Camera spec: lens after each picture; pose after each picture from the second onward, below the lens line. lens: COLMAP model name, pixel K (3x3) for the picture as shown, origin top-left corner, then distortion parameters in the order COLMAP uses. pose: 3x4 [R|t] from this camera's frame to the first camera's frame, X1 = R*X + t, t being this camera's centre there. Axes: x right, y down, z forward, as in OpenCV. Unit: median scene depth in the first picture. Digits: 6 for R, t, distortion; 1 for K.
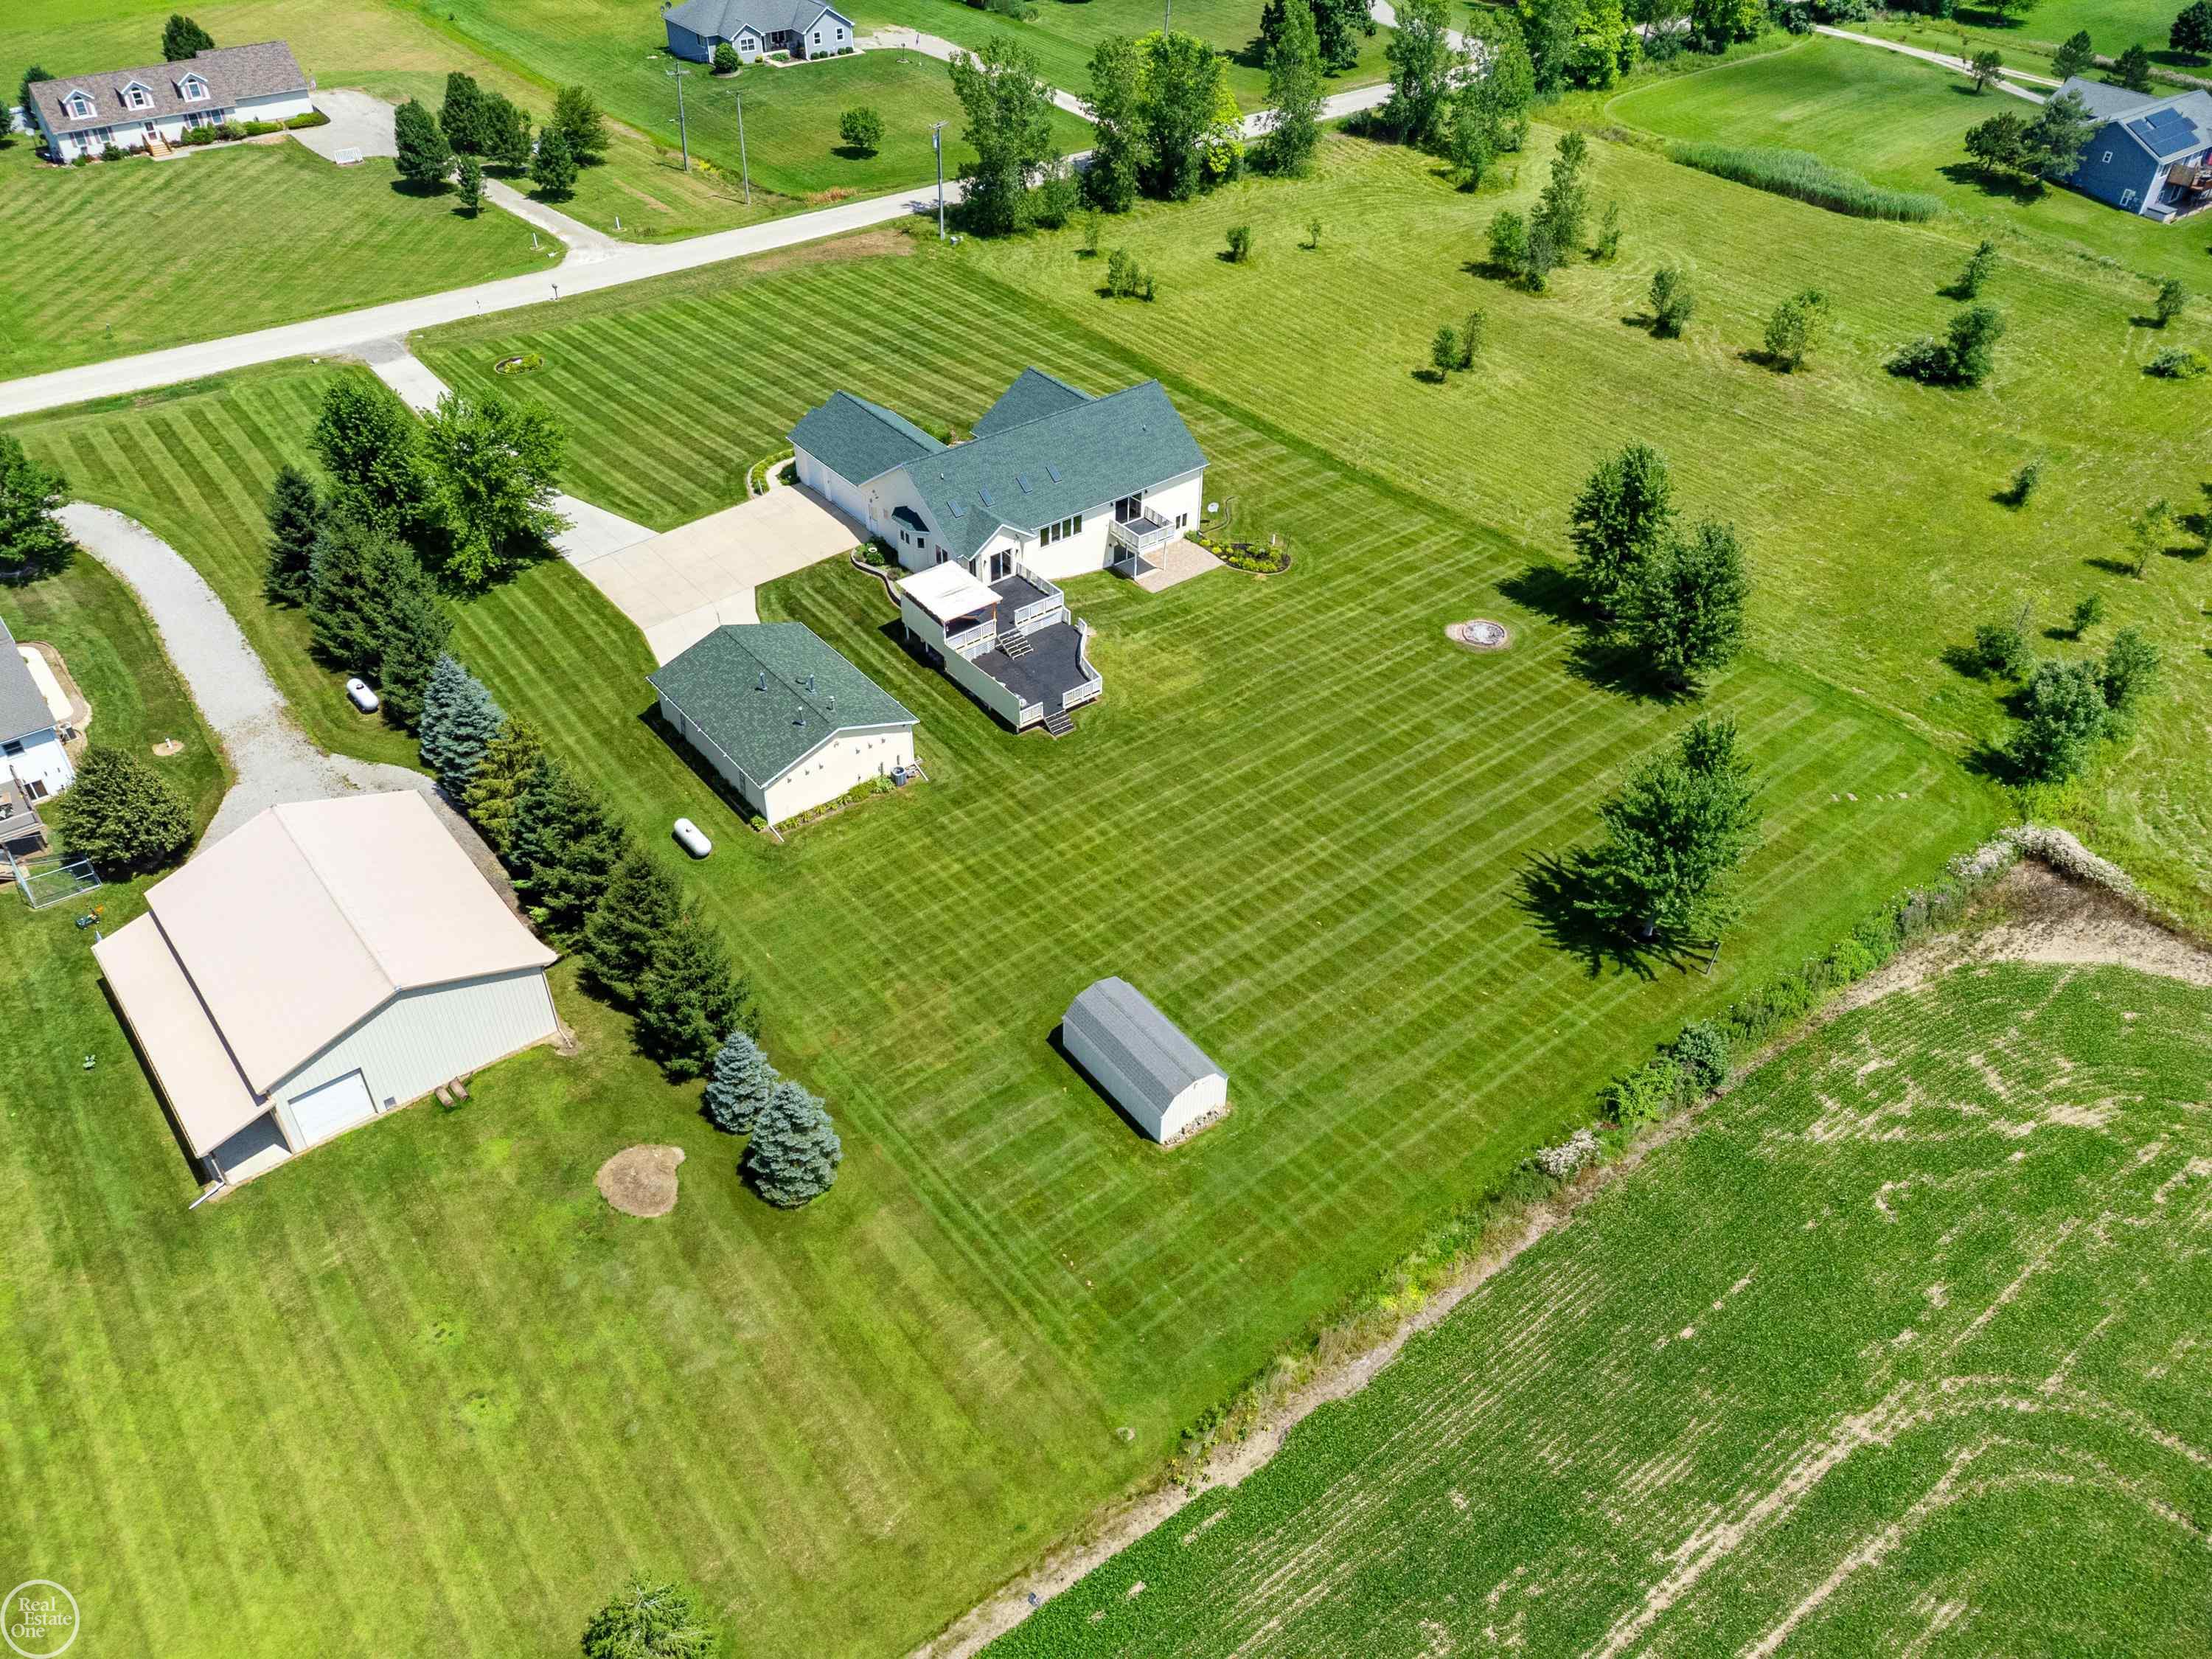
lens RADIAL K [[1651.2, 0, 1107.6], [0, 1651.2, 836.9], [0, 0, 1]] dist [-0.014848, 0.059500]
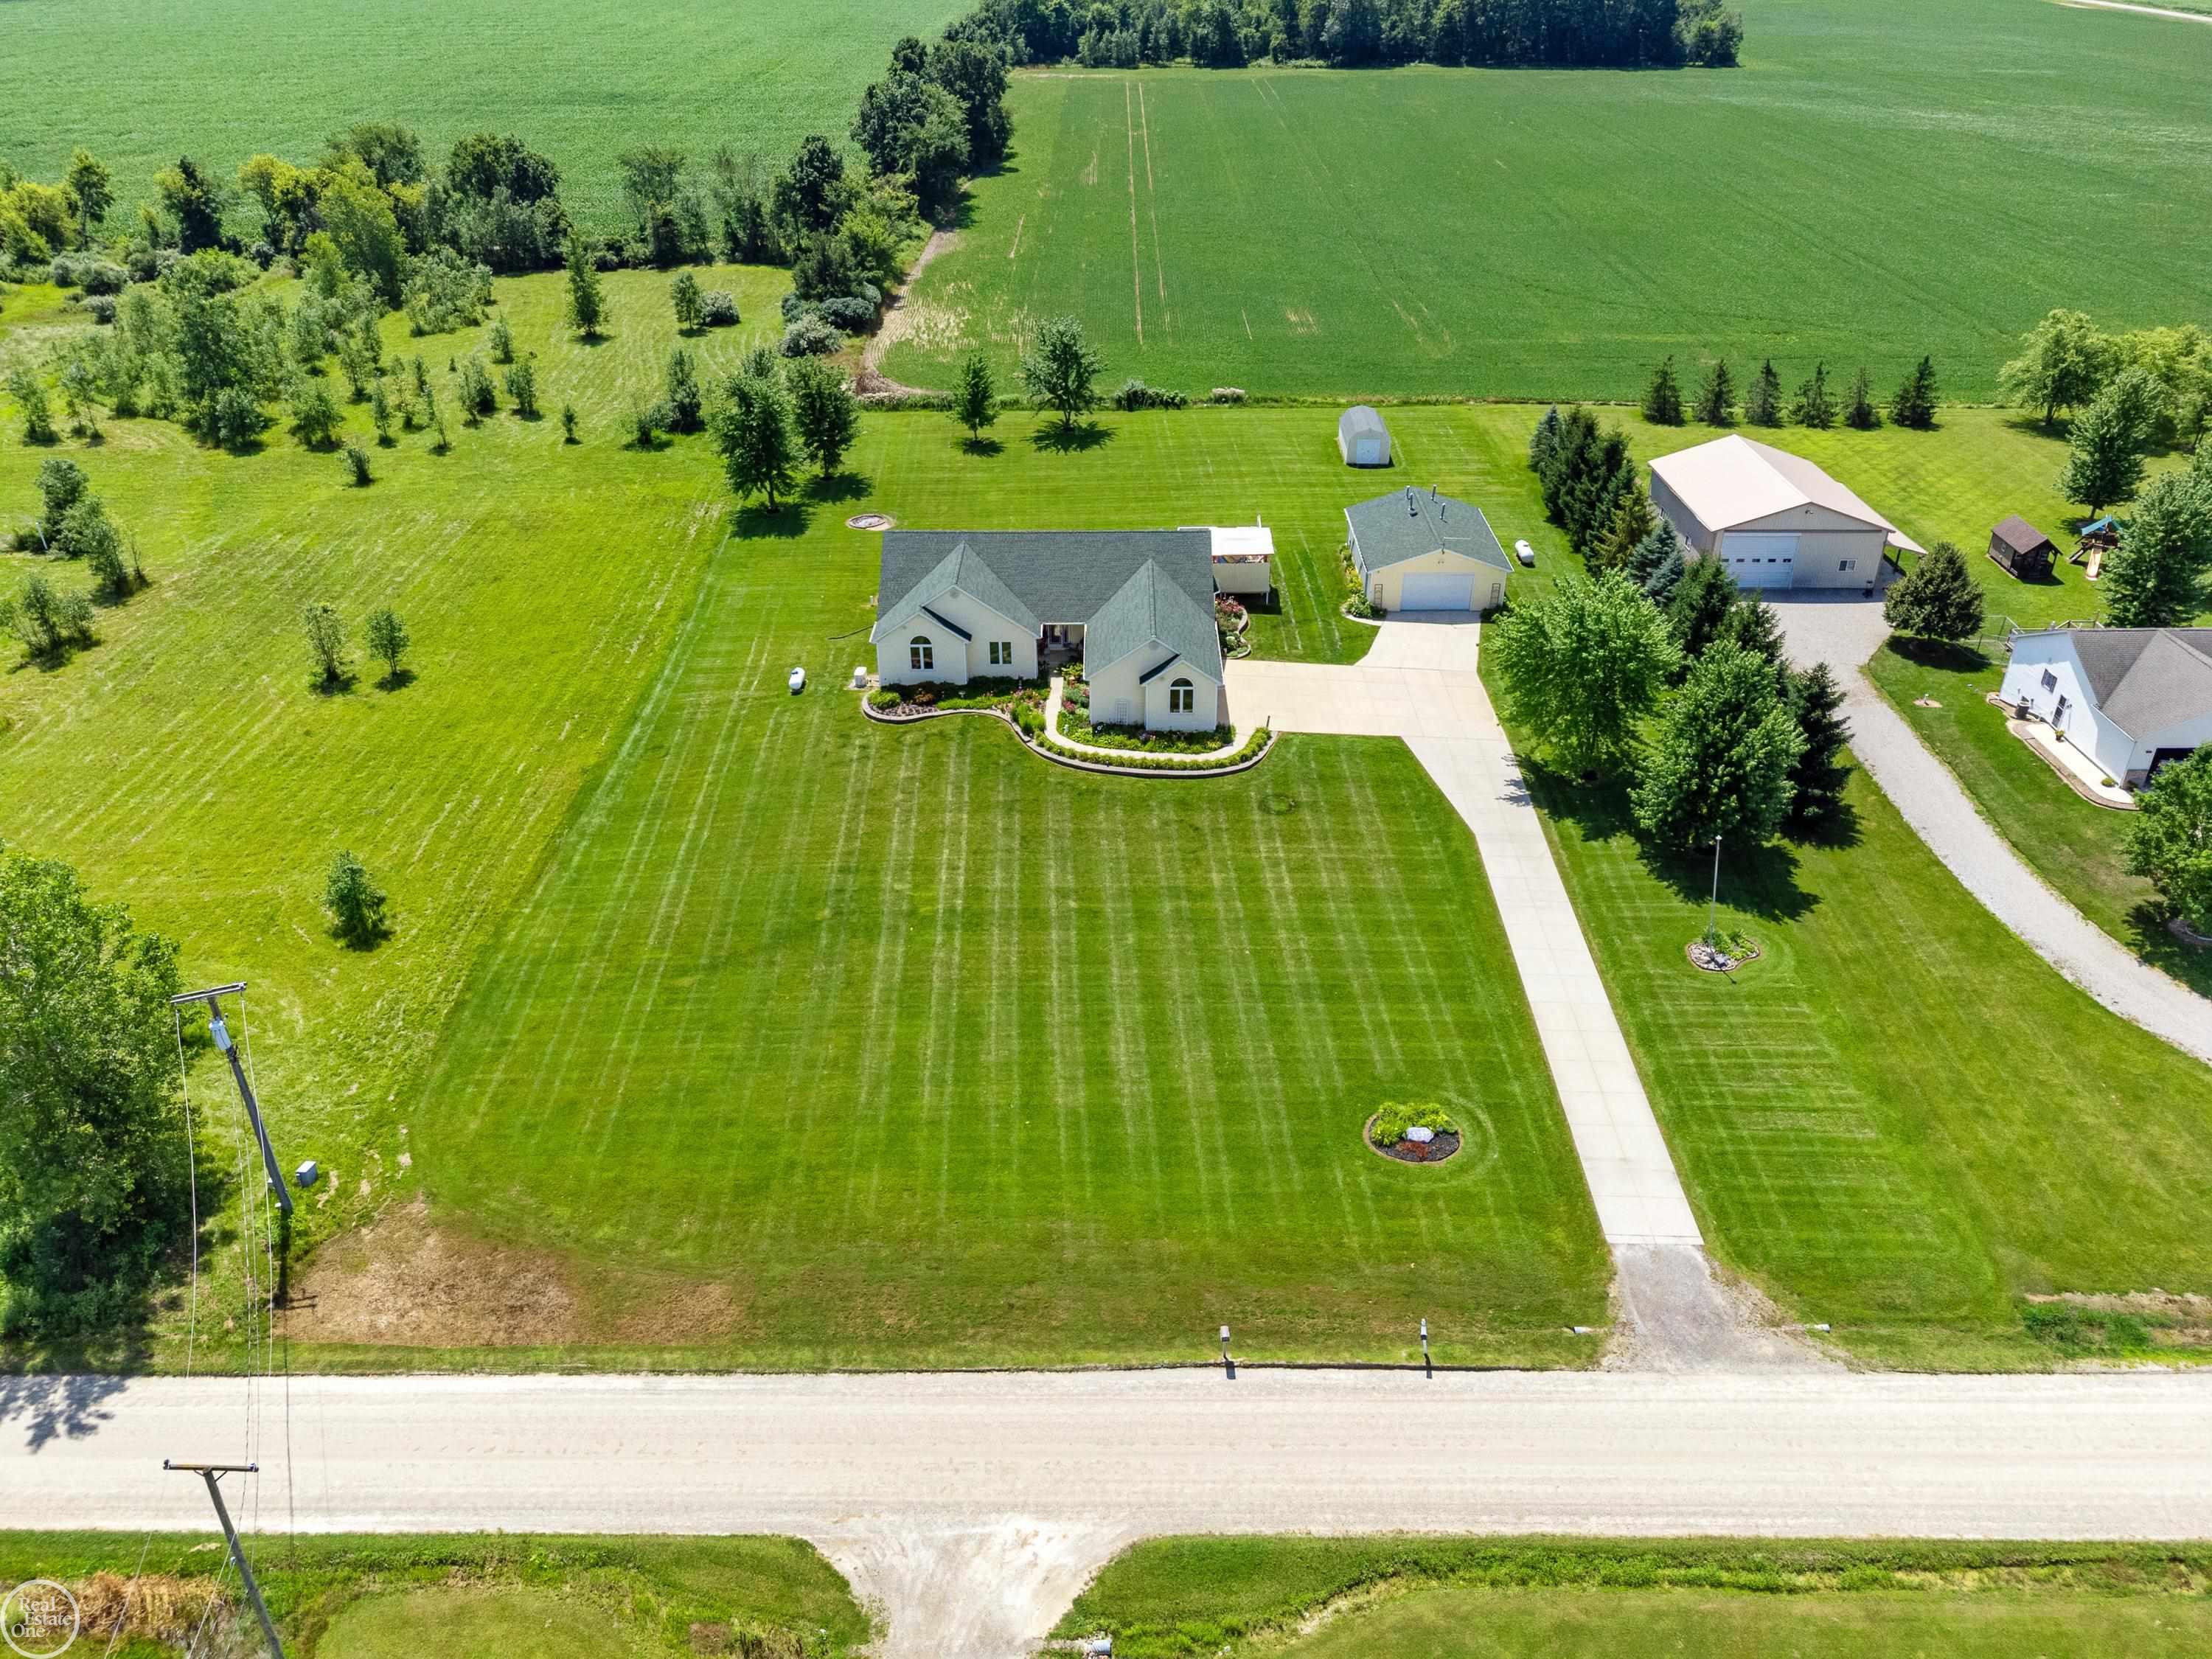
lens RADIAL K [[1649.7, 0, 1099.3], [0, 1649.7, 834.1], [0, 0, 1]] dist [0.012624, 0.009639]
pose [[-0.777832, -0.318086, 0.542032, -0.654241], [0.394680, 0.423947, 0.815167, -0.962567], [-0.489086, 0.847992, -0.204218, 1.338519]]
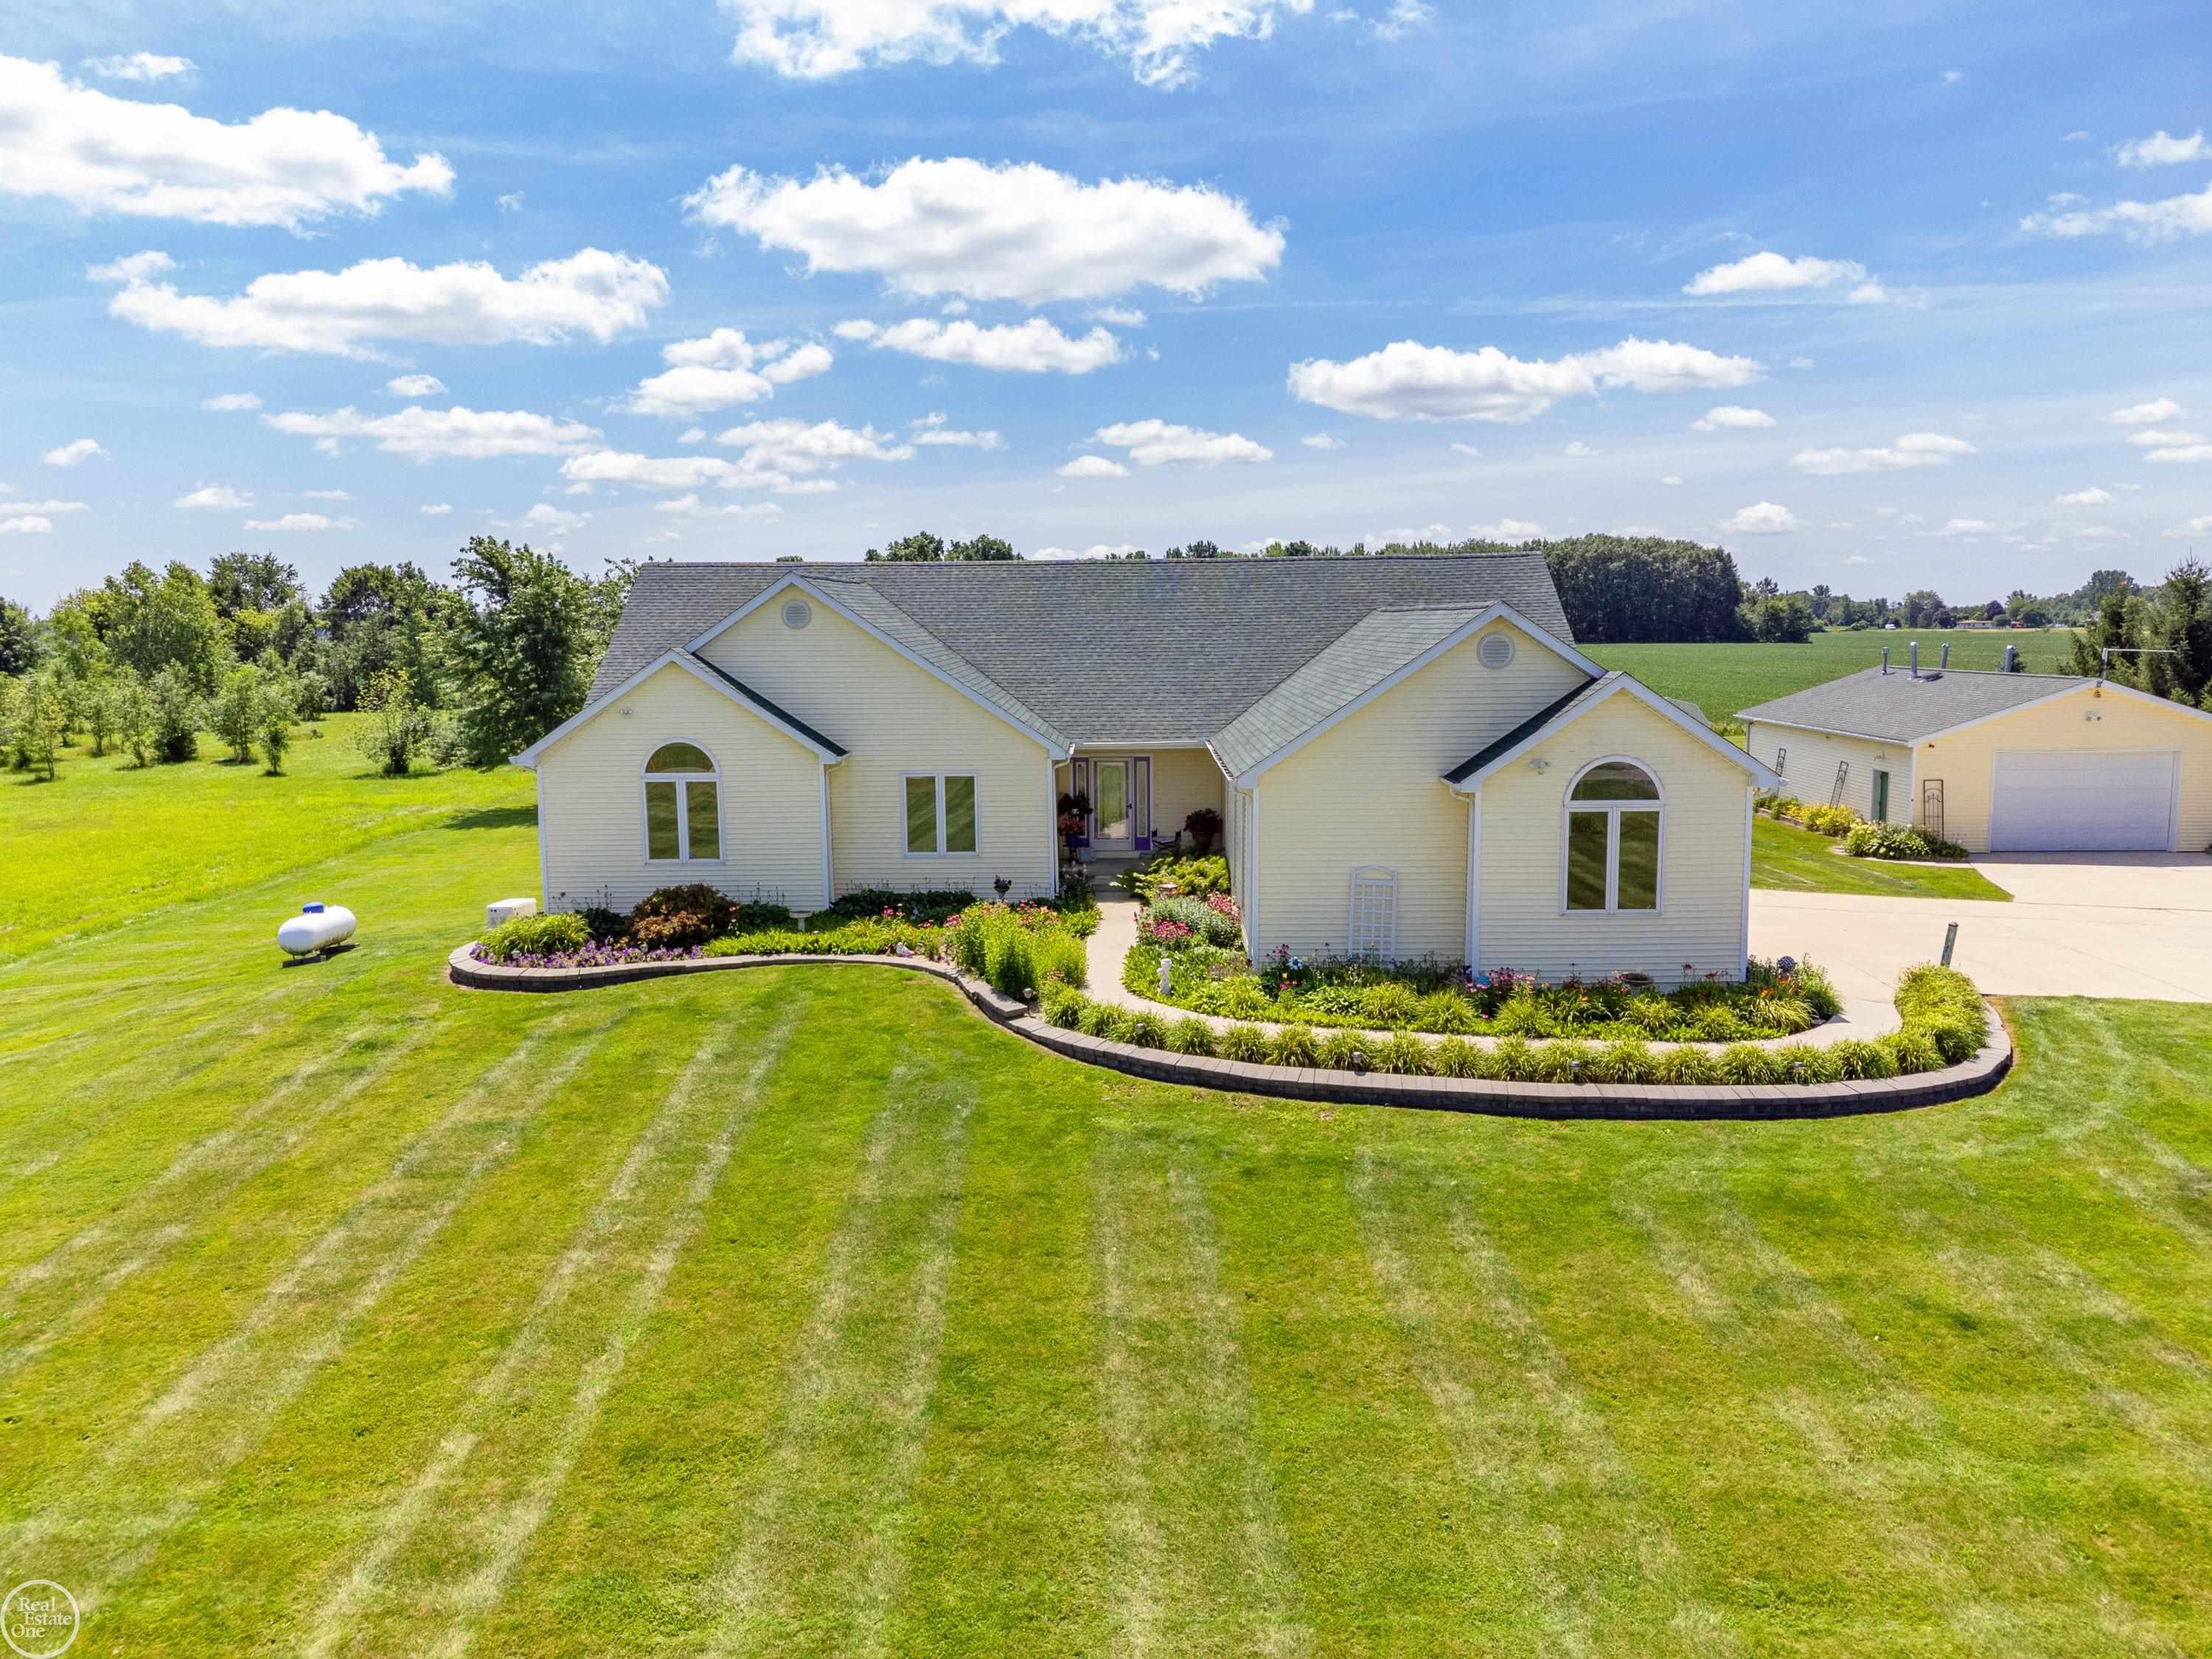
lens RADIAL K [[1649.7, 0, 1099.3], [0, 1649.7, 834.1], [0, 0, 1]] dist [0.012624, 0.009639]
pose [[-0.768031, -0.079026, 0.635518, -0.277325], [0.407208, 0.705649, 0.579863, -0.419150], [-0.494277, 0.704141, -0.509780, 1.225113]]
